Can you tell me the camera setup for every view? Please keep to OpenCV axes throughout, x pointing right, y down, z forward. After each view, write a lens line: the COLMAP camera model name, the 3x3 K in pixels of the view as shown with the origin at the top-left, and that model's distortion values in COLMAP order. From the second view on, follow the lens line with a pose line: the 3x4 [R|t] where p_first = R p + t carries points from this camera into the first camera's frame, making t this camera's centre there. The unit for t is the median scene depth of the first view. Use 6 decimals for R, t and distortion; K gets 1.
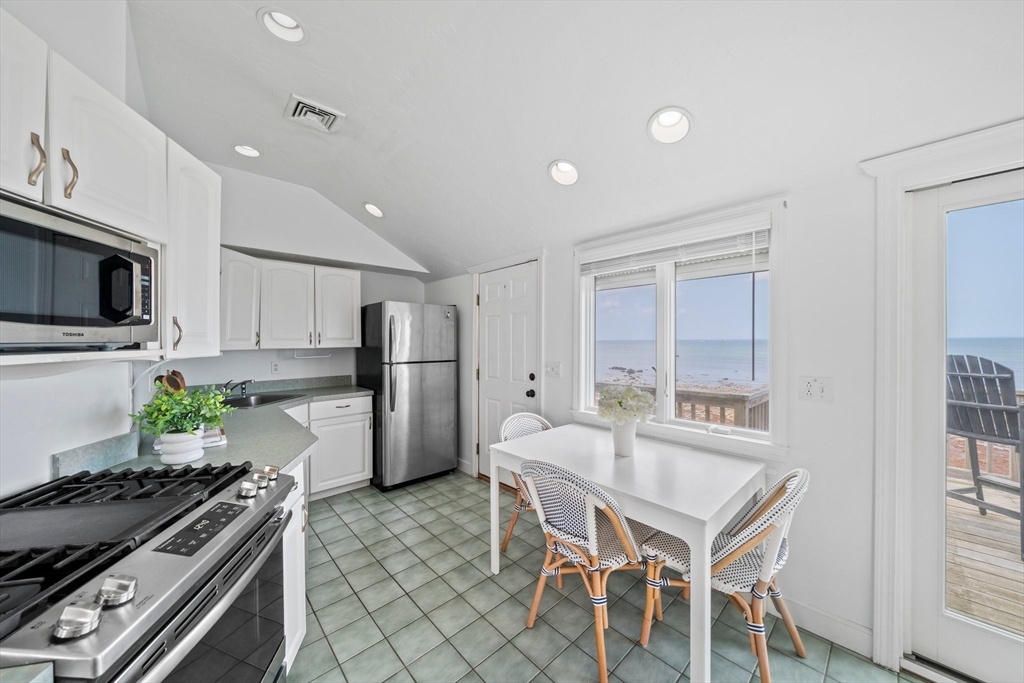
lens RADIAL K [[353.1, 0, 512.0], [0, 353.1, 341.5], [0, 0, 1]] dist [-0.005272, -0.000036]
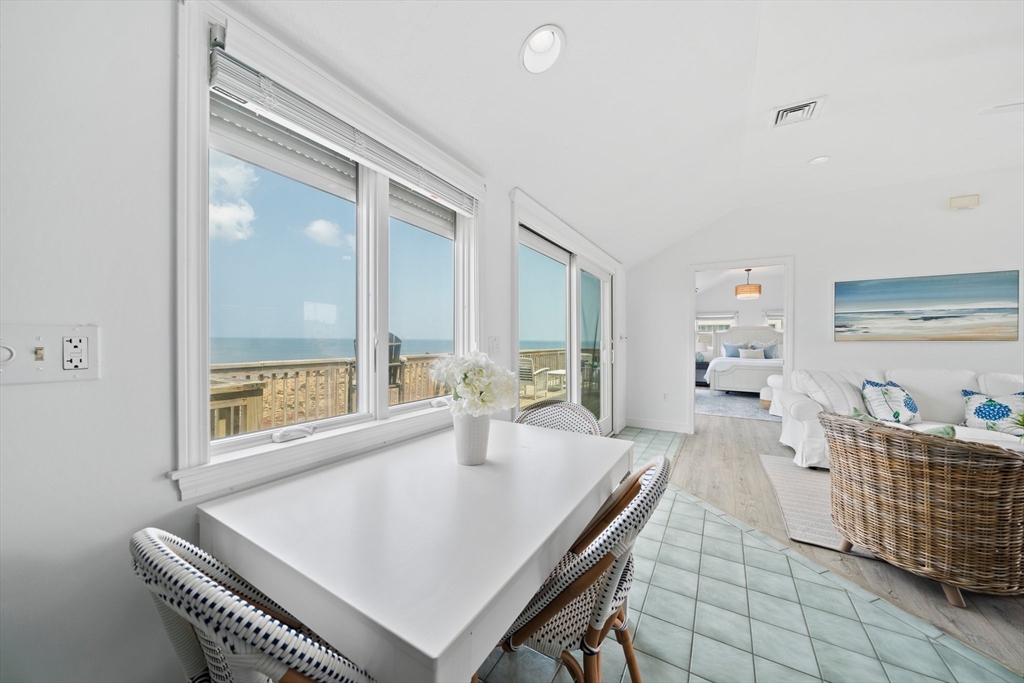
lens RADIAL K [[353.1, 0, 512.0], [0, 353.1, 341.5], [0, 0, 1]] dist [-0.005272, -0.000036]
pose [[-0.291744, 0.007393, 0.956468, -0.271163], [0.008547, 0.999950, -0.005122, 0.095103], [-0.956458, 0.006681, -0.291793, 0.990932]]
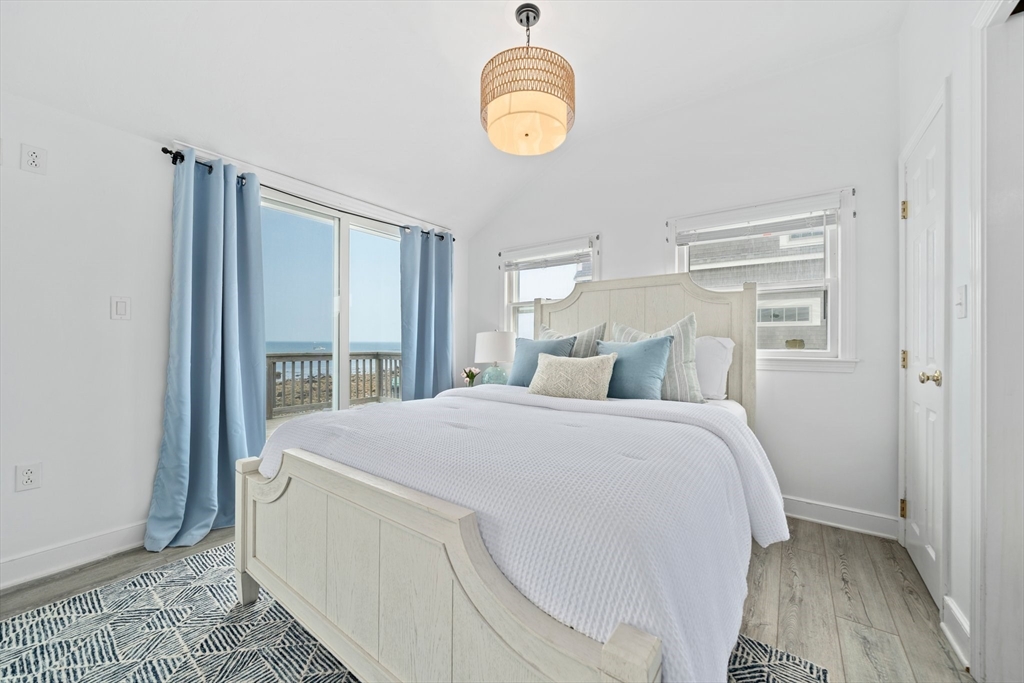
lens RADIAL K [[385.4, 0, 512.0], [0, 385.4, 341.5], [0, 0, 1]] dist [-0.000118, 0.000065]
pose [[-0.188879, 0.019460, 0.981807, 1.940755], [0.005734, 0.999808, -0.018714, 0.175408], [-0.981984, 0.002095, -0.188955, -2.739896]]
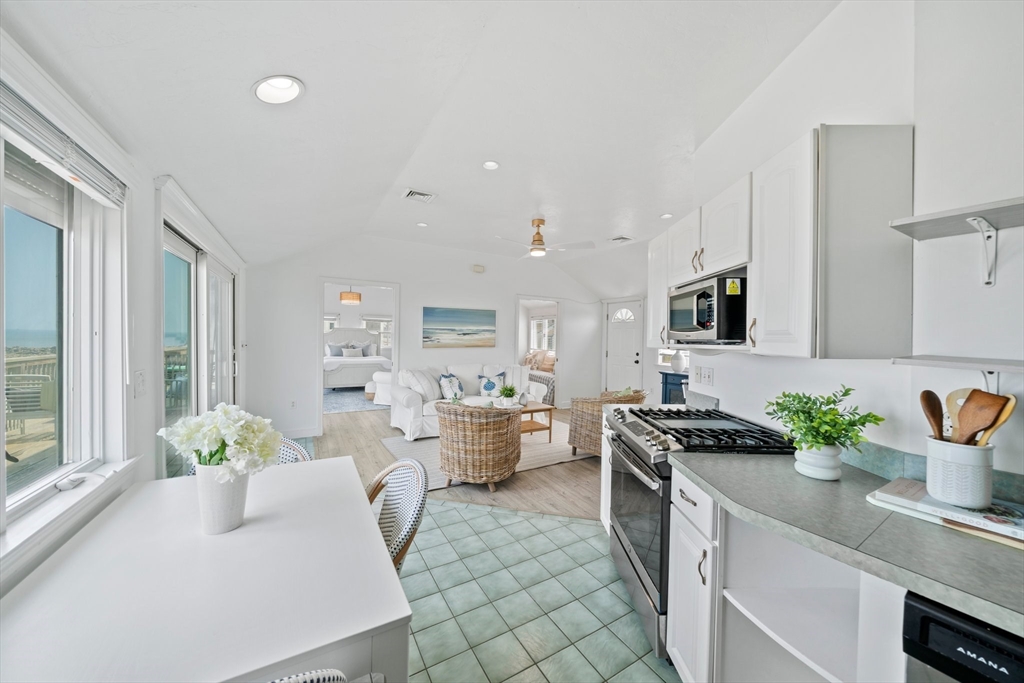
lens RADIAL K [[353.1, 0, 512.0], [0, 353.1, 341.5], [0, 0, 1]] dist [-0.005272, -0.000036]
pose [[-0.976853, -0.002705, 0.213892, -0.230496], [0.000767, 0.999869, 0.016150, 0.015481], [-0.213908, 0.015940, -0.976724, 1.263104]]
